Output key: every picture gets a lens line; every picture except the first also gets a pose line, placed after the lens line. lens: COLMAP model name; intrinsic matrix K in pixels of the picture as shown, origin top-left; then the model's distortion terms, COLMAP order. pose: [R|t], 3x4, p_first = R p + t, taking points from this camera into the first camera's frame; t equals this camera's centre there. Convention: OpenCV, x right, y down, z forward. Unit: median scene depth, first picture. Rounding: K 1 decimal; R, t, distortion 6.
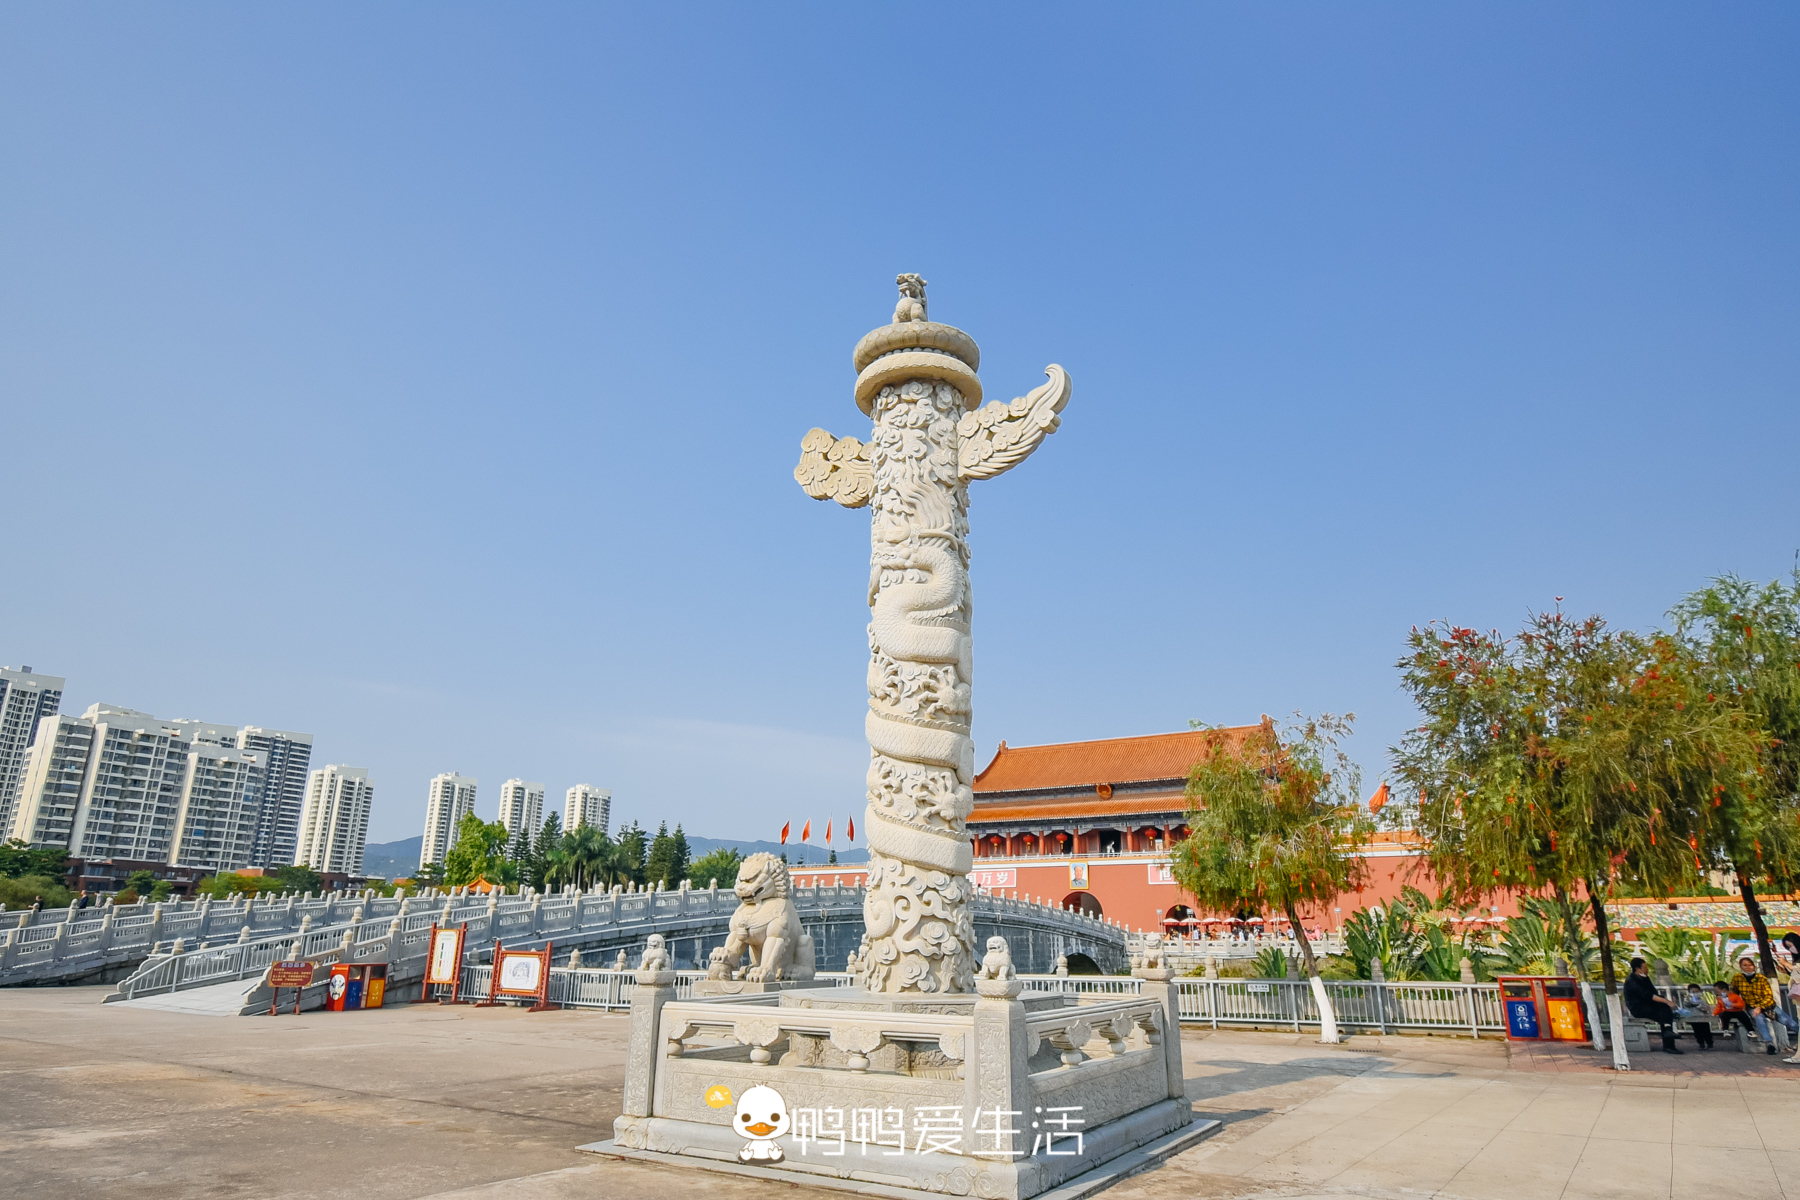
lens RADIAL K [[1039.2, 0, 900.0], [0, 1039.2, 600.0], [0, 0, 1]] dist [0.016807, -0.029916]
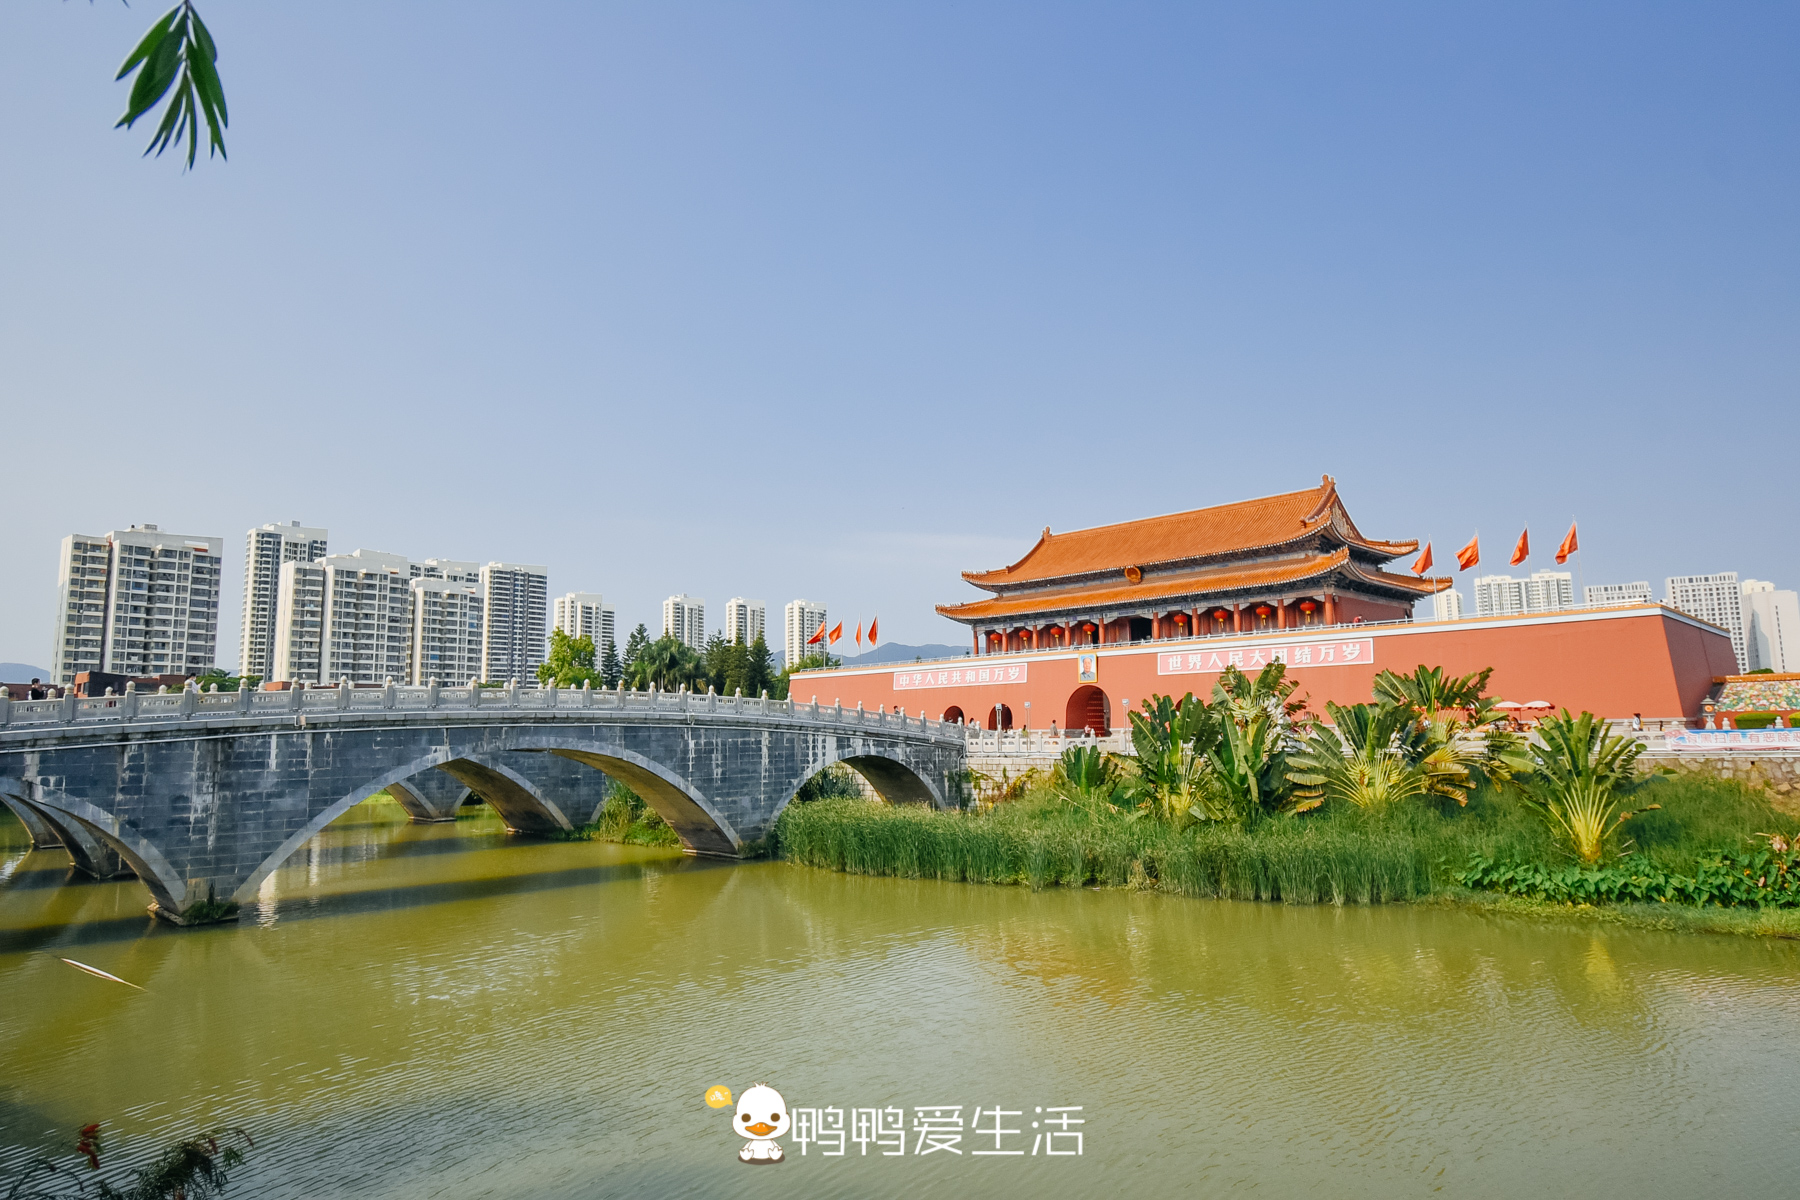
lens RADIAL K [[1039.2, 0, 900.0], [0, 1039.2, 600.0], [0, 0, 1]] dist [0.016807, -0.029916]
pose [[0.973540, -0.047029, -0.223627, 0.082954], [0.087084, 0.981102, 0.172785, 0.014480], [0.211275, -0.187687, 0.959237, 0.044247]]
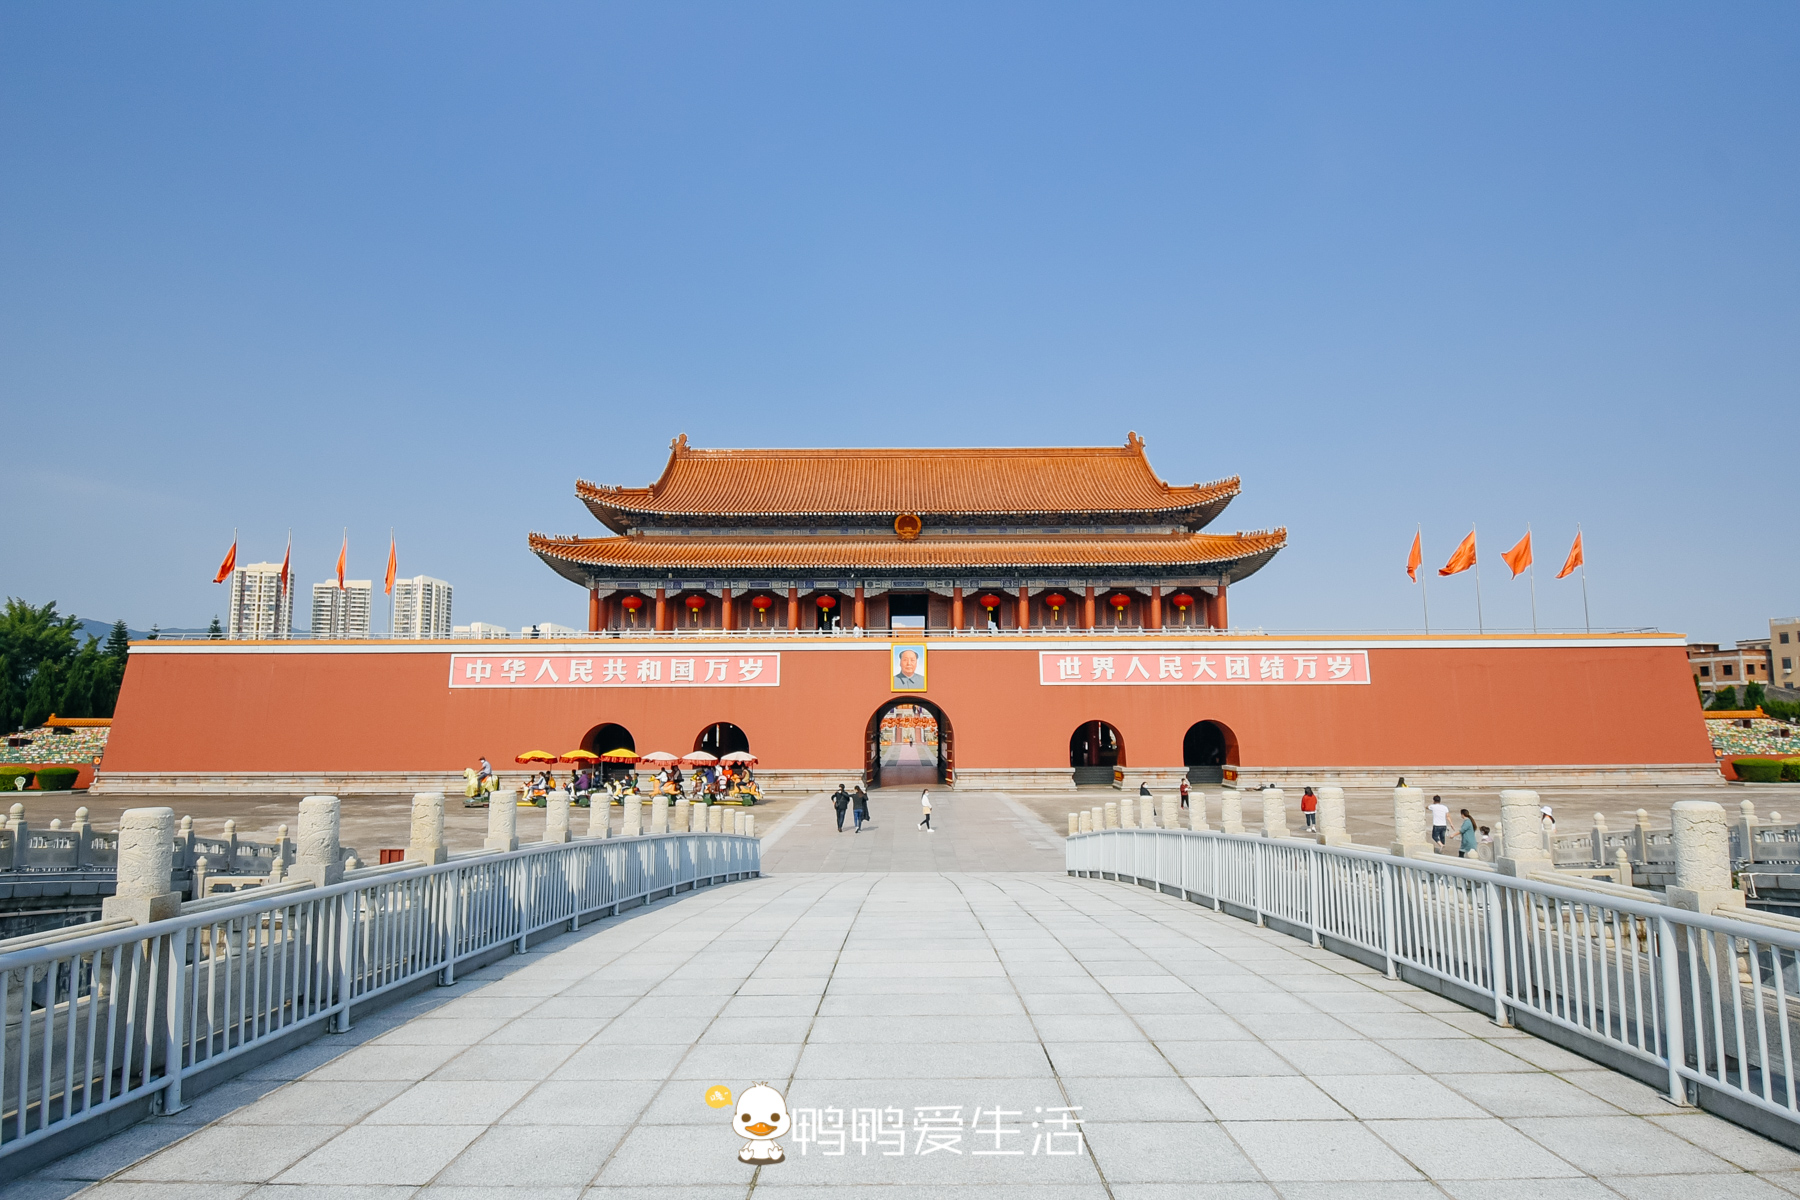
lens RADIAL K [[1039.2, 0, 900.0], [0, 1039.2, 600.0], [0, 0, 1]] dist [0.016807, -0.029916]
pose [[0.847360, 0.054620, 0.528203, -0.045381], [-0.154249, 0.977124, 0.146410, 0.057939], [-0.508123, -0.205536, 0.836401, 0.212492]]
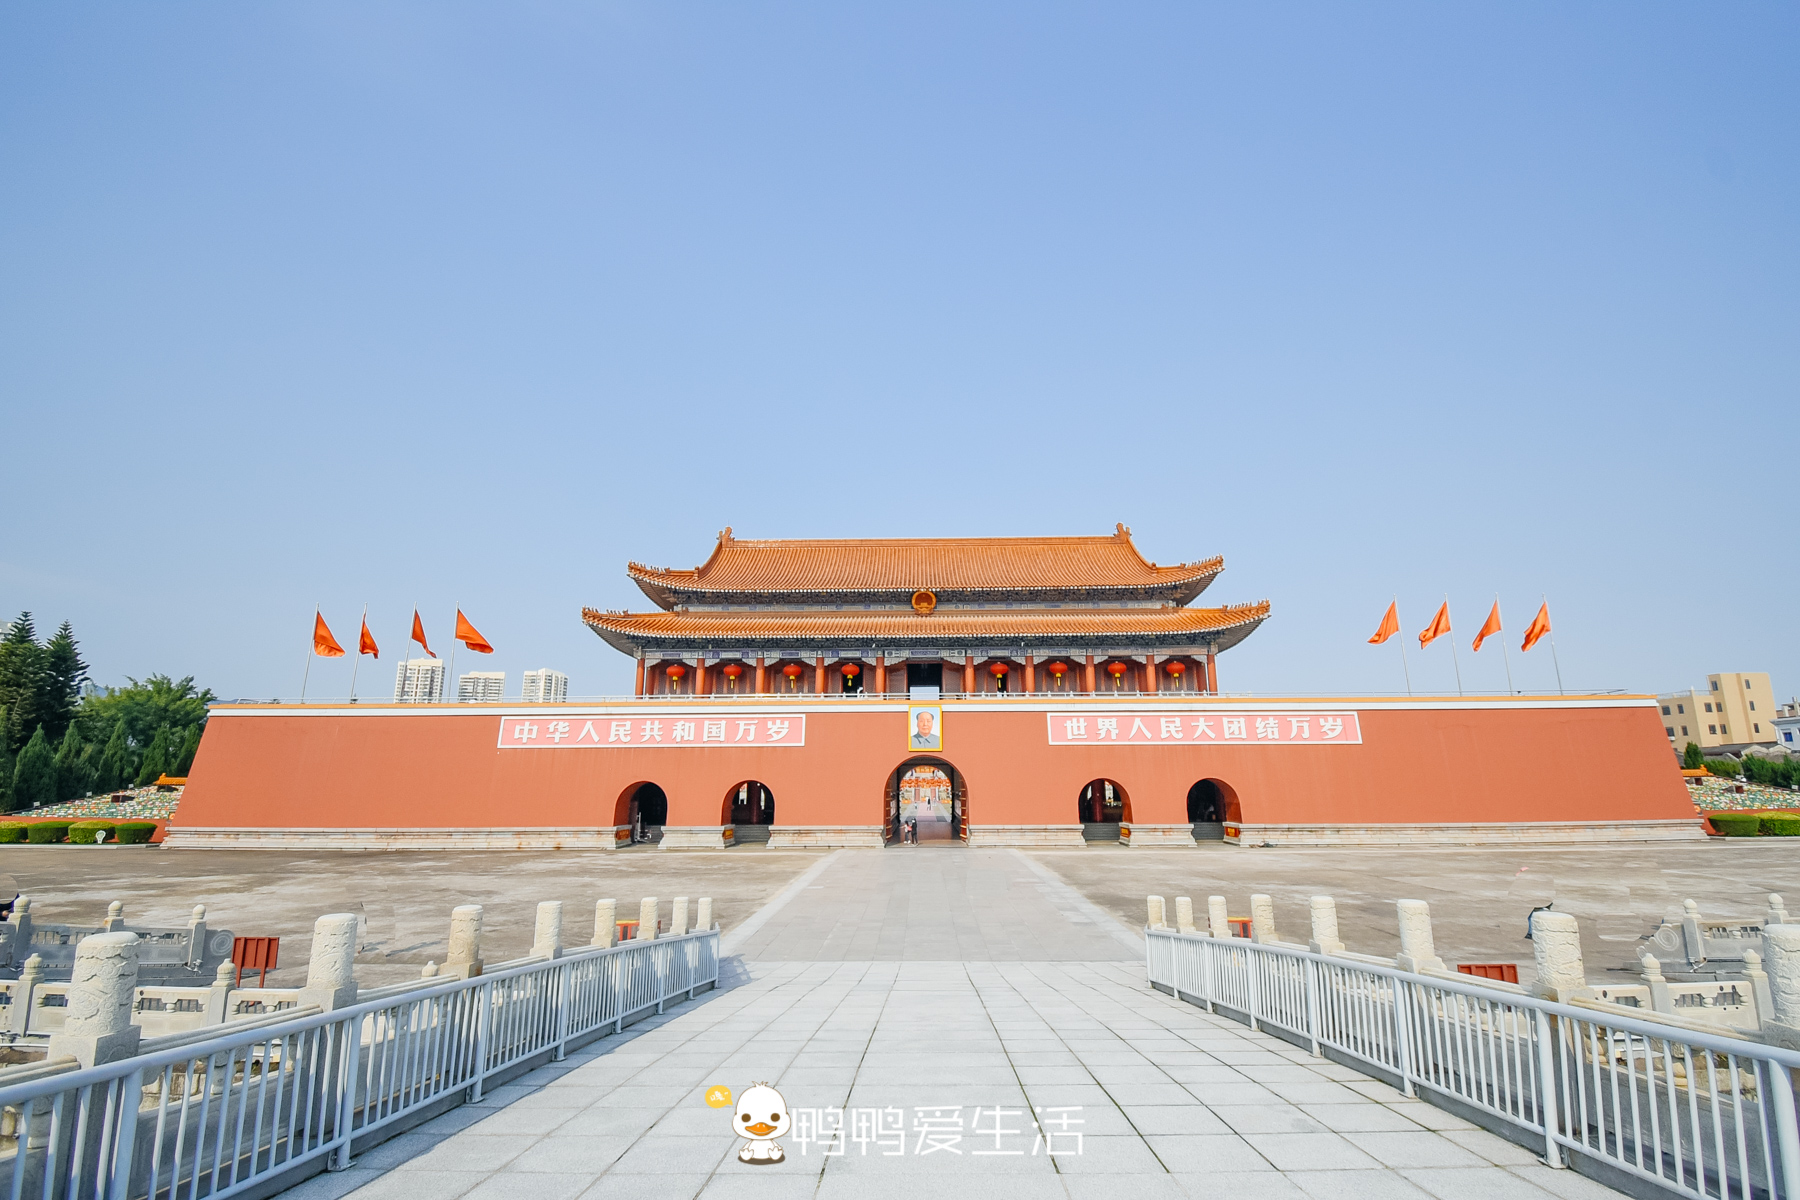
lens RADIAL K [[810.7, 0, 905.2], [0, 810.7, 595.9], [0, 0, 1]] dist [0.021460, -0.026842]
pose [[0.855924, 0.109999, 0.505266, -0.028026], [-0.149926, 0.987932, 0.038898, 0.067165], [-0.494889, -0.109047, 0.862087, 0.237984]]
